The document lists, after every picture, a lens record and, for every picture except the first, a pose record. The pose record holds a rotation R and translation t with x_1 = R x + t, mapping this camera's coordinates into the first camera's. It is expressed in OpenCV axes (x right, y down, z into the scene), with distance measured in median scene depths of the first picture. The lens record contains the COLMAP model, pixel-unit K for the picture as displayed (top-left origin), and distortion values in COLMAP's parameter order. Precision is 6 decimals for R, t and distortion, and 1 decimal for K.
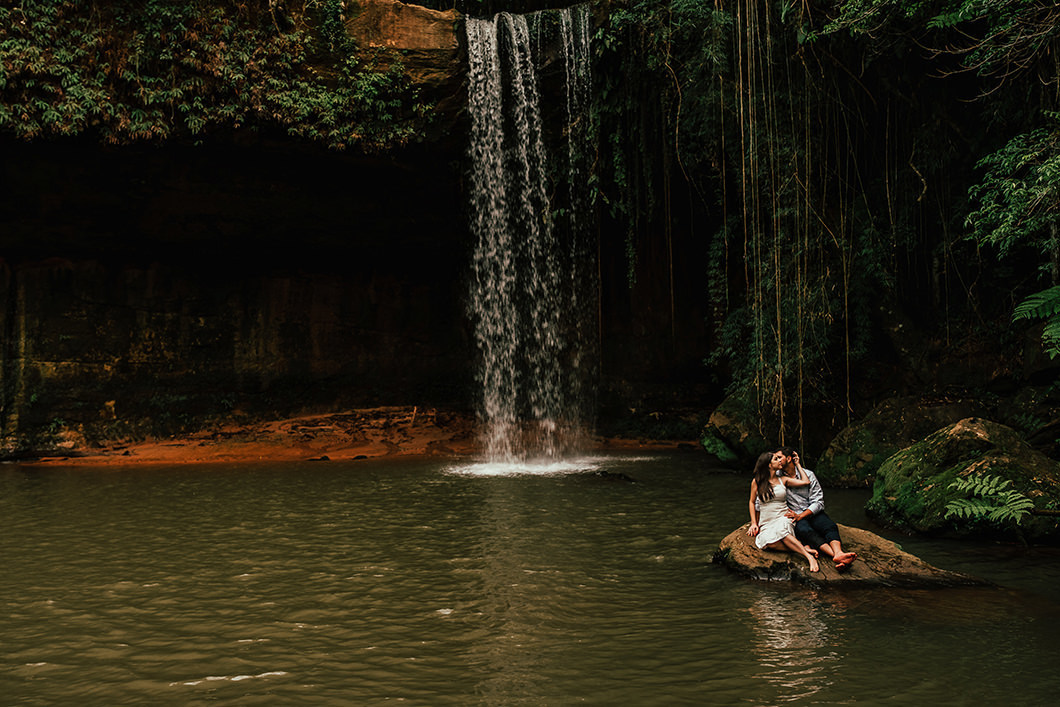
lens RADIAL K [[965.0, 0, 525.6], [0, 965.0, 357.4], [0, 0, 1]] dist [-0.007690, 0.017805]
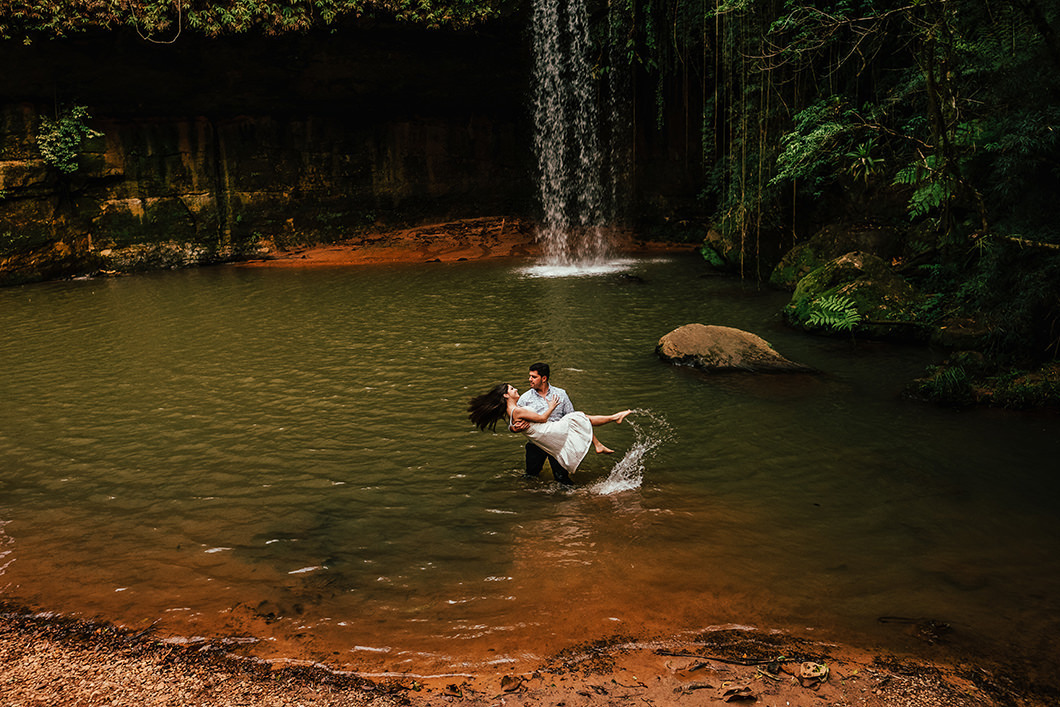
lens RADIAL K [[759.5, 0, 515.3], [0, 759.5, 353.2], [0, 0, 1]] dist [-0.007809, -0.000782]
pose [[0.991459, 0.010040, -0.130032, 0.056459], [0.023387, 0.967186, 0.252992, -0.046619], [0.128306, -0.253872, 0.958690, -0.098121]]
